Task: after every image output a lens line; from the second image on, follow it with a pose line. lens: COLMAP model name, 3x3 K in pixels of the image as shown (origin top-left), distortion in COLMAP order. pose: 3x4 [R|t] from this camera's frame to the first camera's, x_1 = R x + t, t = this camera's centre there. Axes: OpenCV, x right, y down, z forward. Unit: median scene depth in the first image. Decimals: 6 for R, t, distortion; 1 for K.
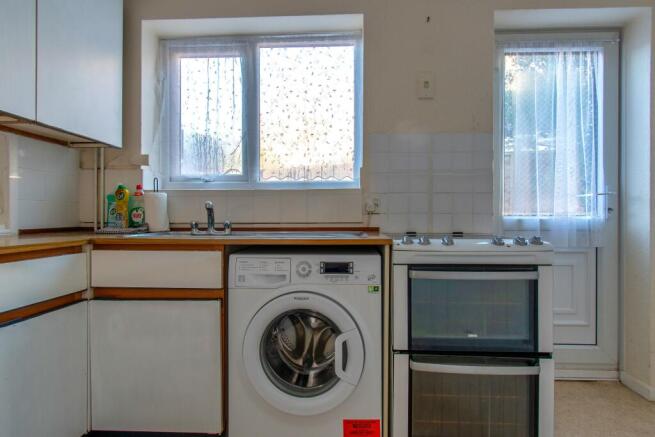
lens RADIAL K [[348.9, 0, 329.1], [0, 348.9, 216.2], [0, 0, 1]] dist [0.001555, -0.000094]
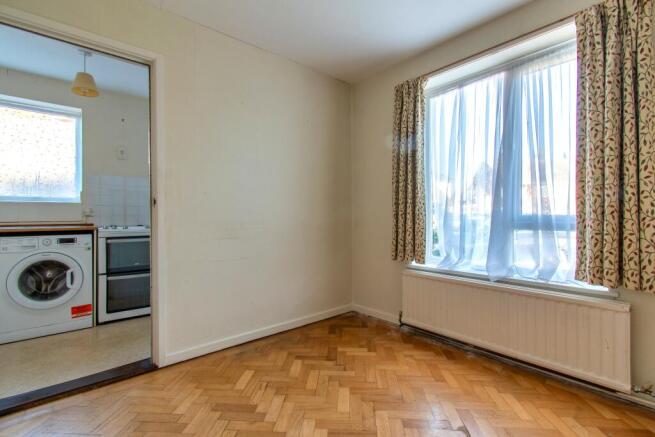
lens RADIAL K [[300.7, 0, 325.2], [0, 300.7, 216.7], [0, 0, 1]] dist [0.005013, 0.000009]
pose [[0.719004, -0.004740, 0.694990, -0.132134], [0.005738, 0.999983, 0.000883, 0.001510], [-0.694982, 0.003353, 0.719019, -1.544721]]
